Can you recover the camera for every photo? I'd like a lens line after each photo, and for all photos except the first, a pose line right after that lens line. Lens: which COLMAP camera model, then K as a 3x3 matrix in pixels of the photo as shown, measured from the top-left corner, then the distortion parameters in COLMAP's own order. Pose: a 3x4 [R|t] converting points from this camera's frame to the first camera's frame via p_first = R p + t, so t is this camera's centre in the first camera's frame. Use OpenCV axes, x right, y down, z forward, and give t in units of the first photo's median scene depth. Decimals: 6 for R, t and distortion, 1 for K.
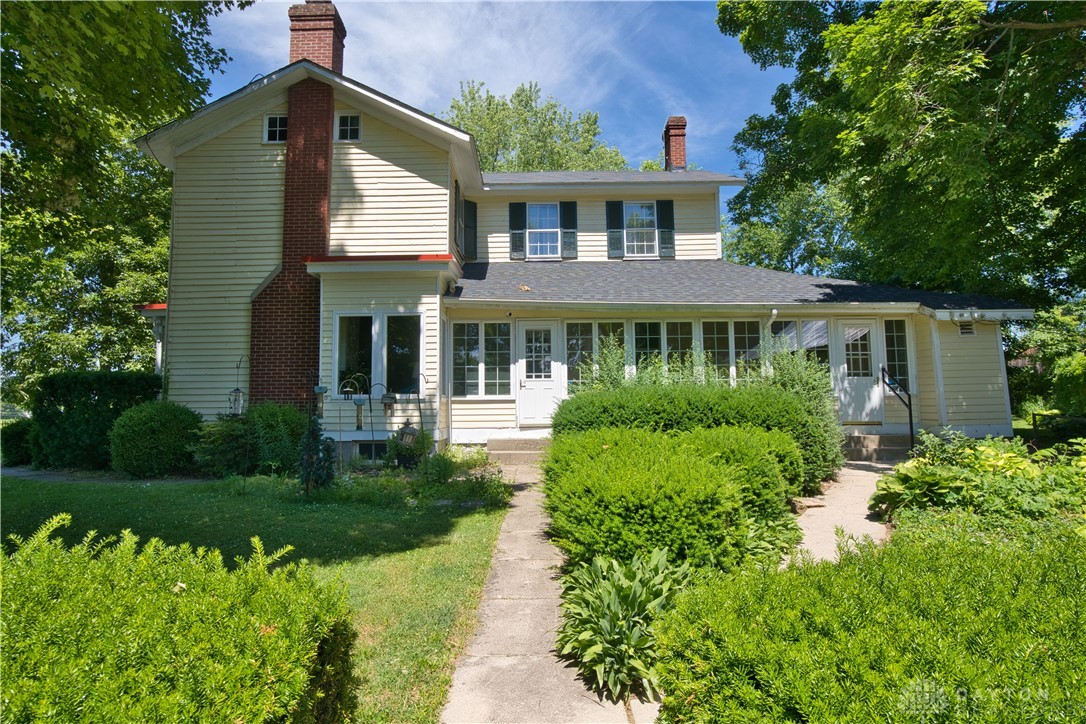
lens RADIAL K [[592.9, 0, 541.7], [0, 592.9, 359.5], [0, 0, 1]] dist [-0.013551, -0.000501]
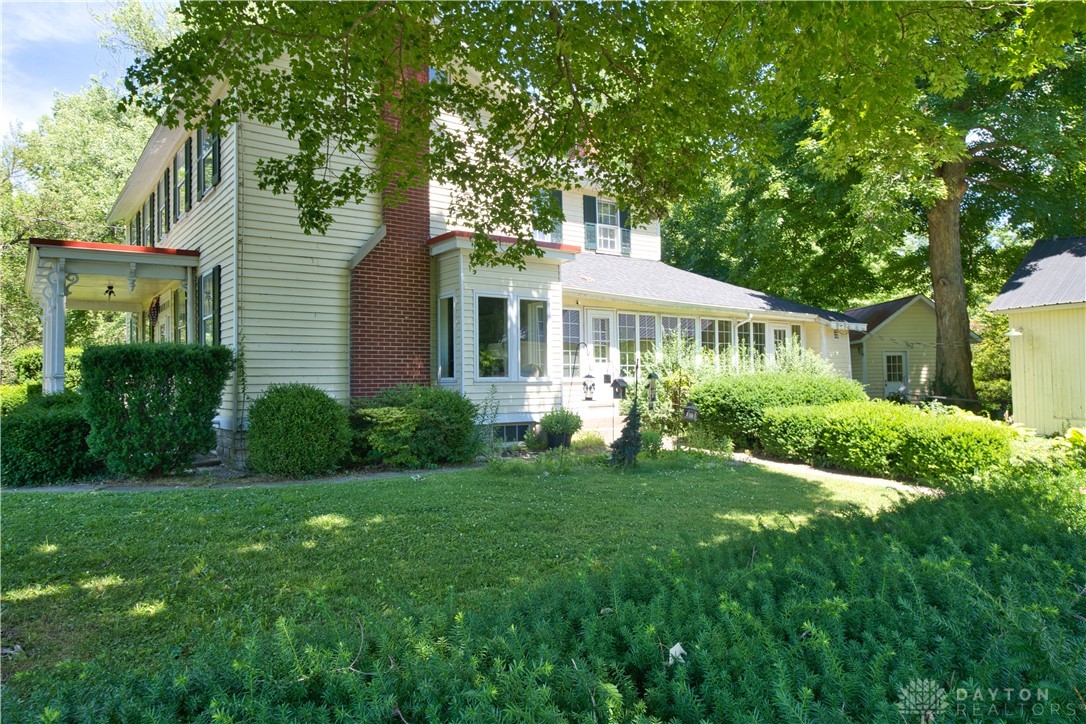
lens RADIAL K [[713.2, 0, 541.5], [0, 713.2, 364.1], [0, 0, 1]] dist [0.005406, 0.001296]
pose [[0.801026, 0.015047, 0.598440, -0.891774], [-0.046273, 0.998249, 0.036838, -0.009163], [-0.596838, -0.057200, 0.800320, 0.005177]]
